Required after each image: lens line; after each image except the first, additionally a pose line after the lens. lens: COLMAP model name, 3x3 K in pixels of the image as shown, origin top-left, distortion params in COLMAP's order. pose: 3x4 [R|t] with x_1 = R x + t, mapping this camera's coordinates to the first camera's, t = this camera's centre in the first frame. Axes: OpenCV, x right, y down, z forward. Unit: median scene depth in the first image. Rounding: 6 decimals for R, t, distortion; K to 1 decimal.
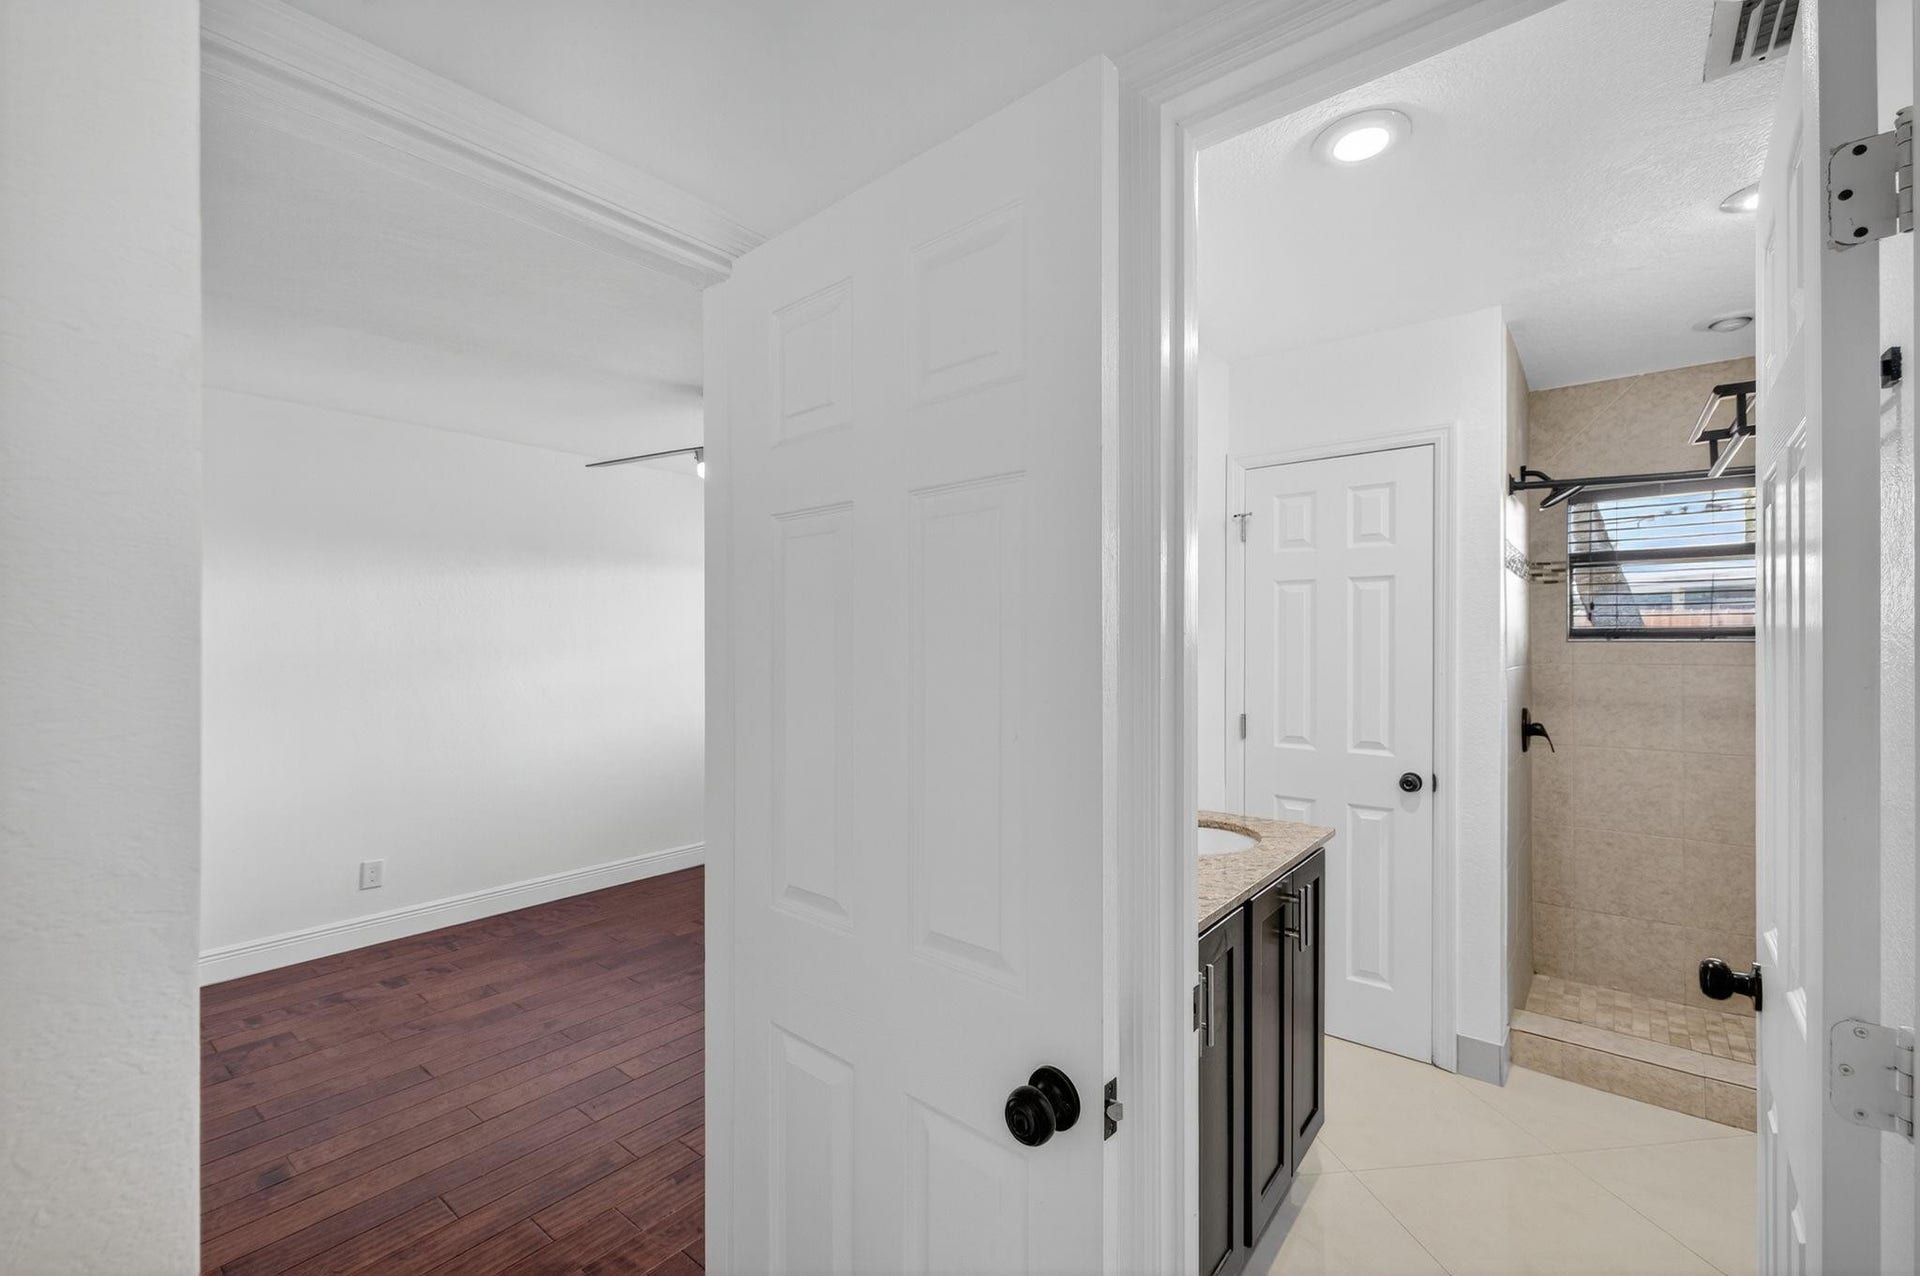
lens RADIAL K [[796.9, 0, 960.8], [0, 796.9, 649.6], [0, 0, 1]] dist [0.001076, -0.000364]
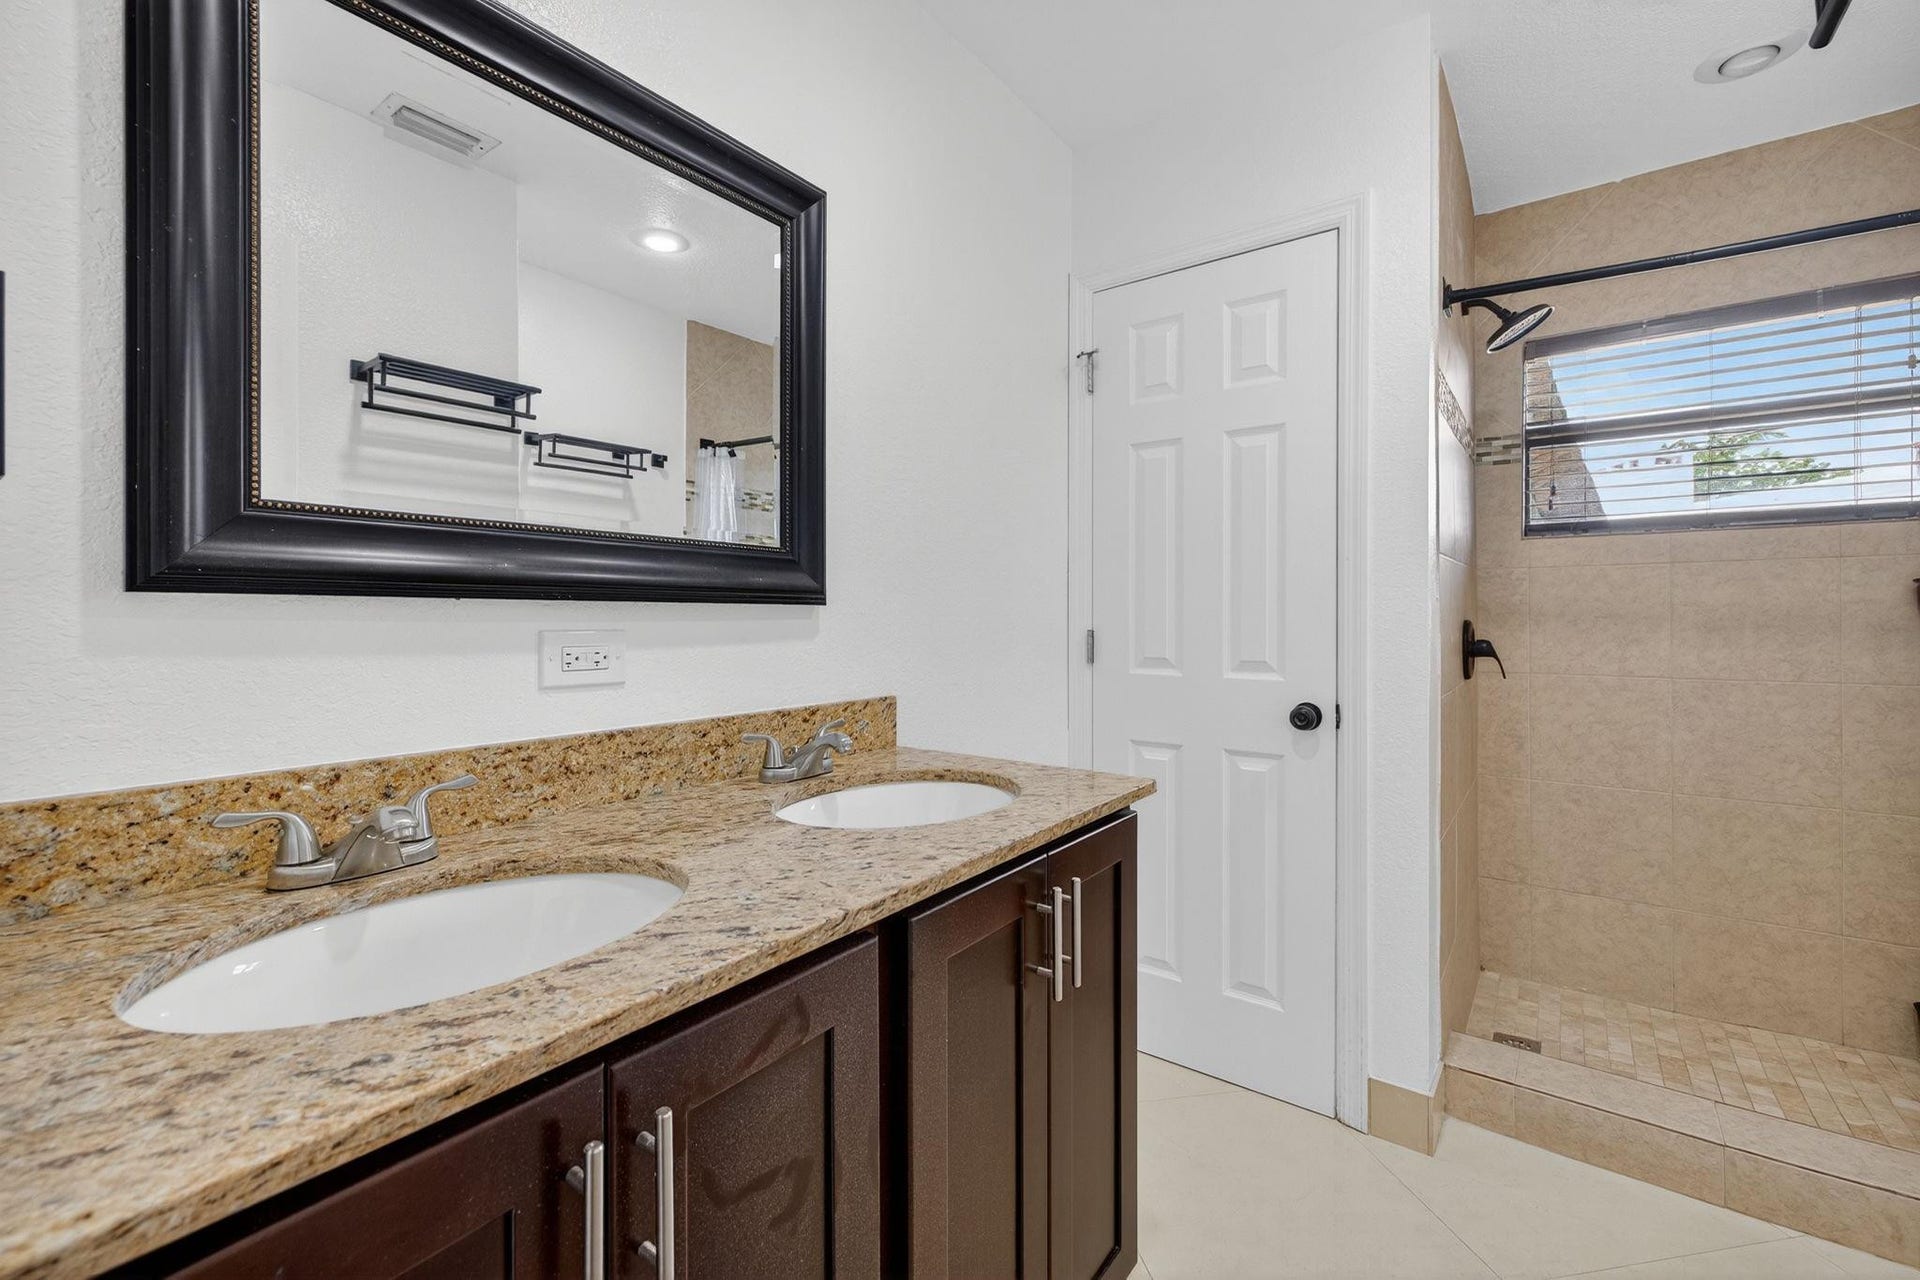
lens RADIAL K [[796.9, 0, 959.0], [0, 796.9, 624.2], [0, 0, 1]] dist [0.001076, -0.000364]
pose [[0.999242, -0.005104, 0.038602, 0.207351], [0.004827, 0.999962, 0.007264, 0.070263], [-0.038637, -0.007072, 0.999228, 0.278318]]
